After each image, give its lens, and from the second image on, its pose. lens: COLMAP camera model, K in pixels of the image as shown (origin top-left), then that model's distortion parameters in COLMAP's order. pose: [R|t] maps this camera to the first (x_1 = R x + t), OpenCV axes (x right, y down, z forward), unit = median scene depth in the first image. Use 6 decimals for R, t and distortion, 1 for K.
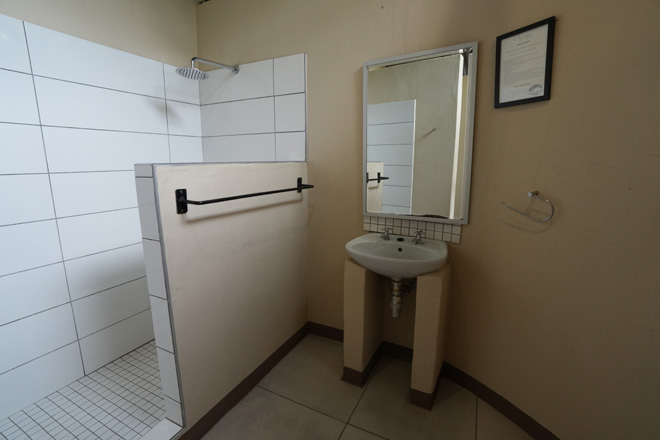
lens RADIAL K [[302.6, 0, 331.7], [0, 302.6, 220.3], [0, 0, 1]] dist [-0.071176, 0.025729]
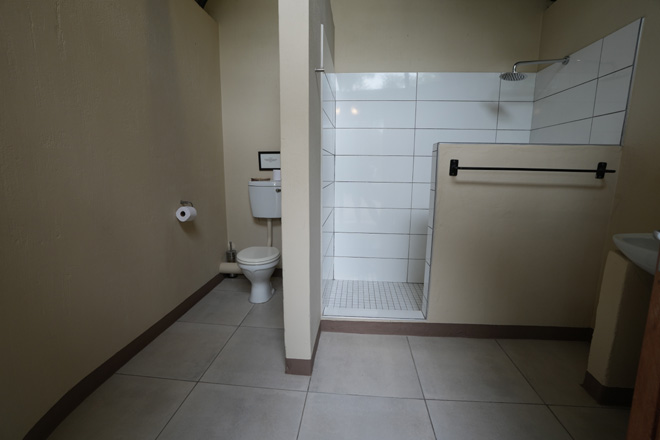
lens RADIAL K [[302.6, 0, 331.7], [0, 302.6, 220.3], [0, 0, 1]] dist [-0.071176, 0.025729]
pose [[0.367710, 0.164543, -0.915268, 0.495500], [-0.188375, 0.976997, 0.099960, 0.114848], [0.910661, 0.135657, 0.390247, -0.087973]]
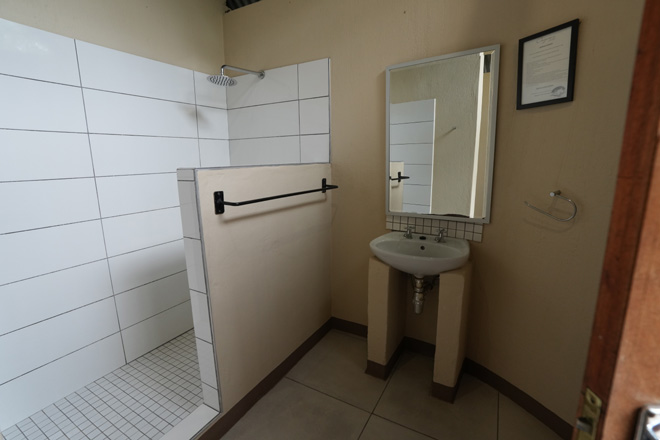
lens RADIAL K [[302.6, 0, 331.7], [0, 302.6, 220.3], [0, 0, 1]] dist [-0.071176, 0.025729]
pose [[0.998515, -0.002081, -0.054437, -0.027244], [0.002413, 0.999979, 0.006038, -0.003875], [0.054423, -0.006161, 0.998499, -0.043161]]
